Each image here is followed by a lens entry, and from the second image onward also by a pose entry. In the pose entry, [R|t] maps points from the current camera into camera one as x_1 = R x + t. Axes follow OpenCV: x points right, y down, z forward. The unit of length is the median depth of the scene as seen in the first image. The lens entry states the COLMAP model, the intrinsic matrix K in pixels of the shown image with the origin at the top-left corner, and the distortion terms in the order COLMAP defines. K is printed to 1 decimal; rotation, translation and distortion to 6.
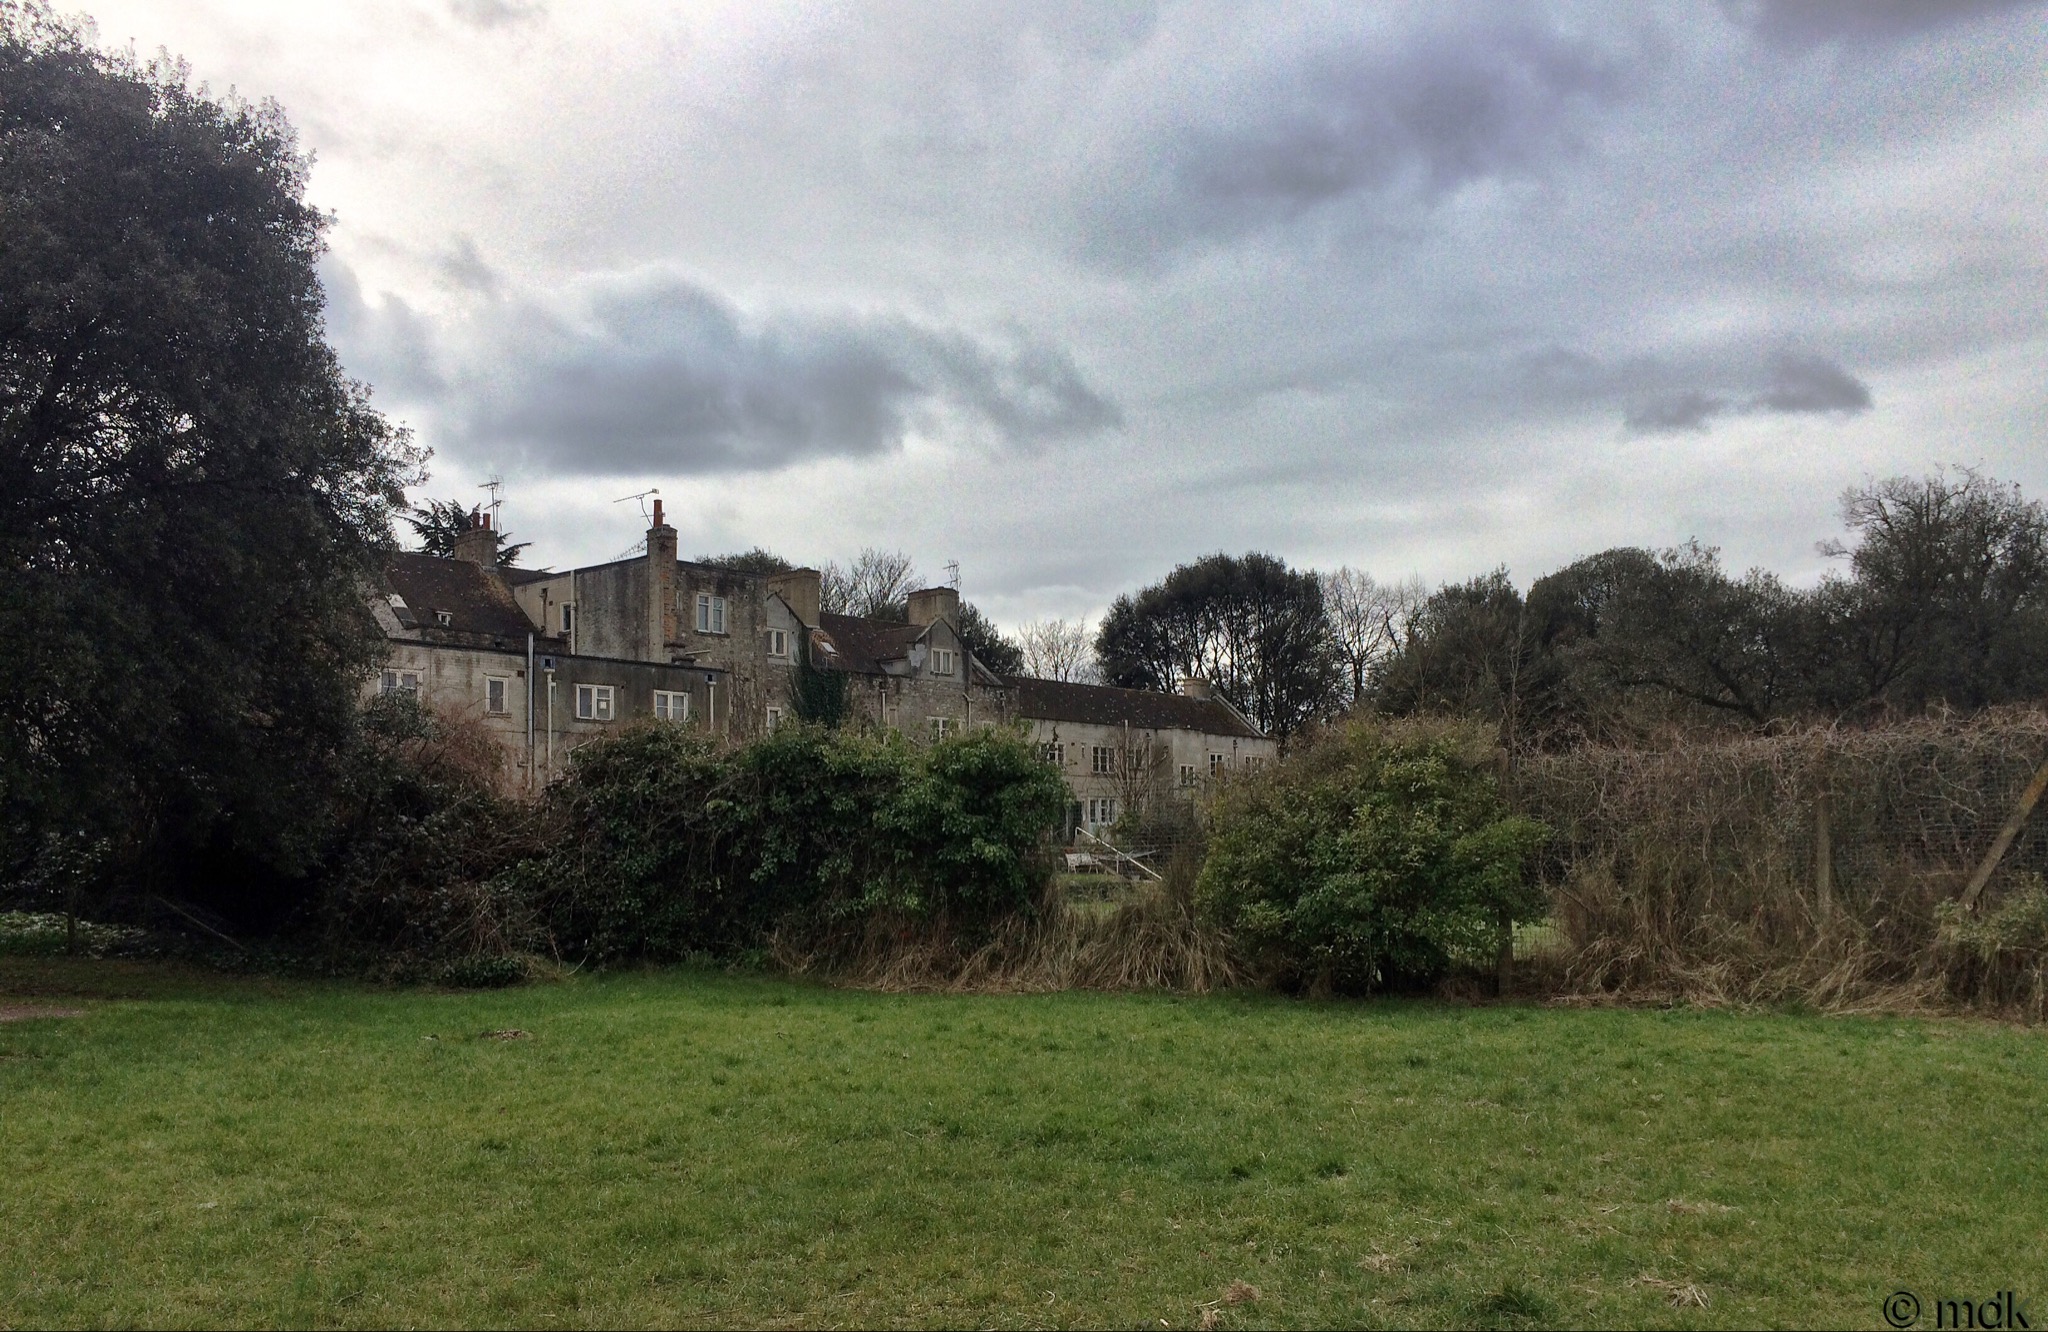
lens RADIAL K [[1755.0, 0, 1024.0], [0, 1755.0, 666.0], [0, 0, 1]] dist [0.003803, 0.000228]
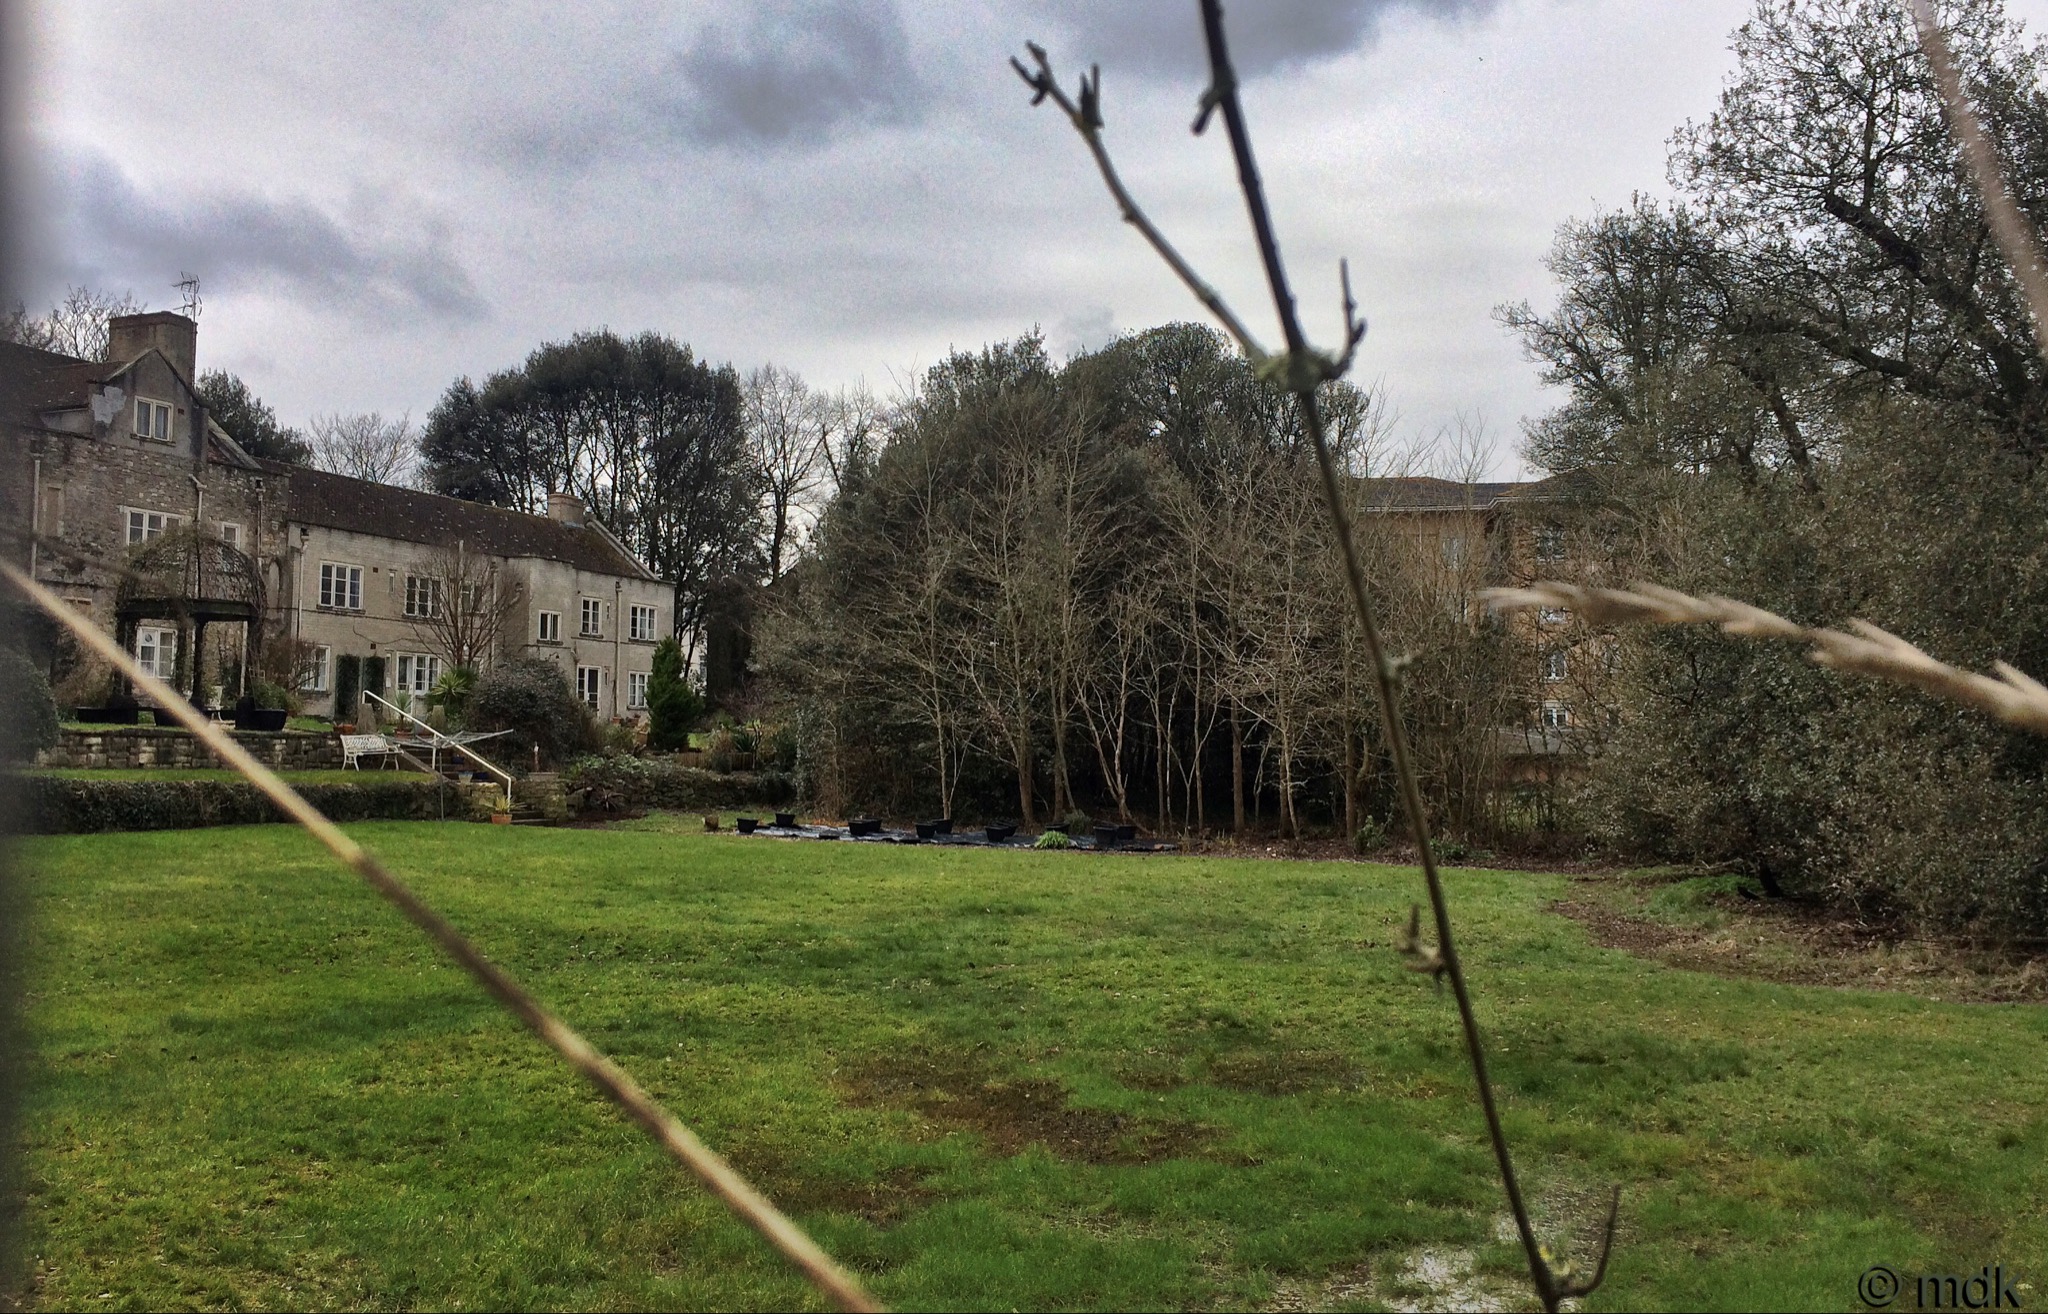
lens RADIAL K [[2023.4, 0, 1023.3], [0, 2023.4, 567.3], [0, 0, 1]] dist [0.000872, -0.008175]
pose [[0.945638, 0.041915, 0.322509, 0.009915], [-0.048171, 0.998774, 0.011437, 0.017617], [-0.321634, -0.026351, 0.946497, 0.157789]]
